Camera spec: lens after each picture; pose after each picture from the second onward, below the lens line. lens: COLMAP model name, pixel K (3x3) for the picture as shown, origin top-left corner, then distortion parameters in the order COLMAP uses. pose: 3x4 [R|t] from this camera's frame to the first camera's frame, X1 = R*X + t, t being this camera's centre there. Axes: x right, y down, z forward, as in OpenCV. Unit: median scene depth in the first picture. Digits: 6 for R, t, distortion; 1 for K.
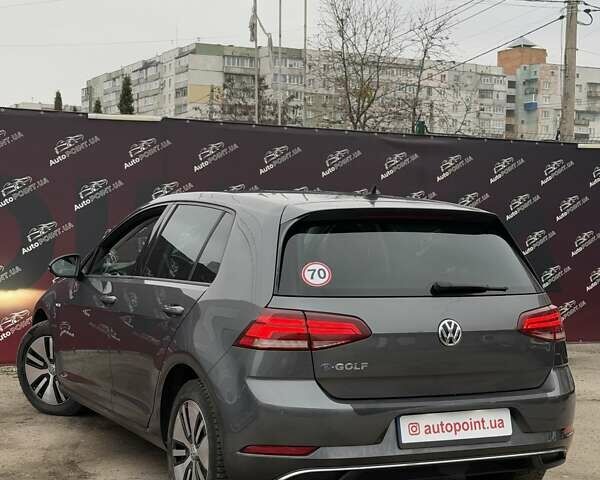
lens RADIAL K [[1201.7, 0, 300.0], [0, 1201.7, 240.0], [0, 0, 1]] dist [0.068188, 0.322499]
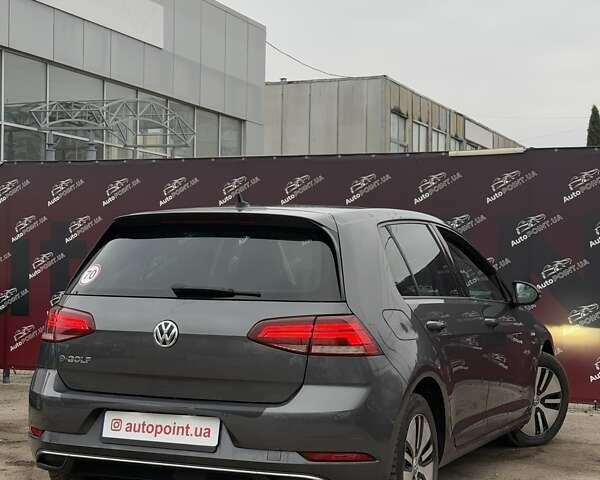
lens RADIAL K [[1201.7, 0, 300.0], [0, 1201.7, 240.0], [0, 0, 1]] dist [0.068188, 0.322499]
pose [[0.640726, -0.020452, -0.767498, 0.954247], [-0.020905, 0.998810, -0.044067, 0.040966], [0.767485, 0.044279, 0.639535, 0.445971]]
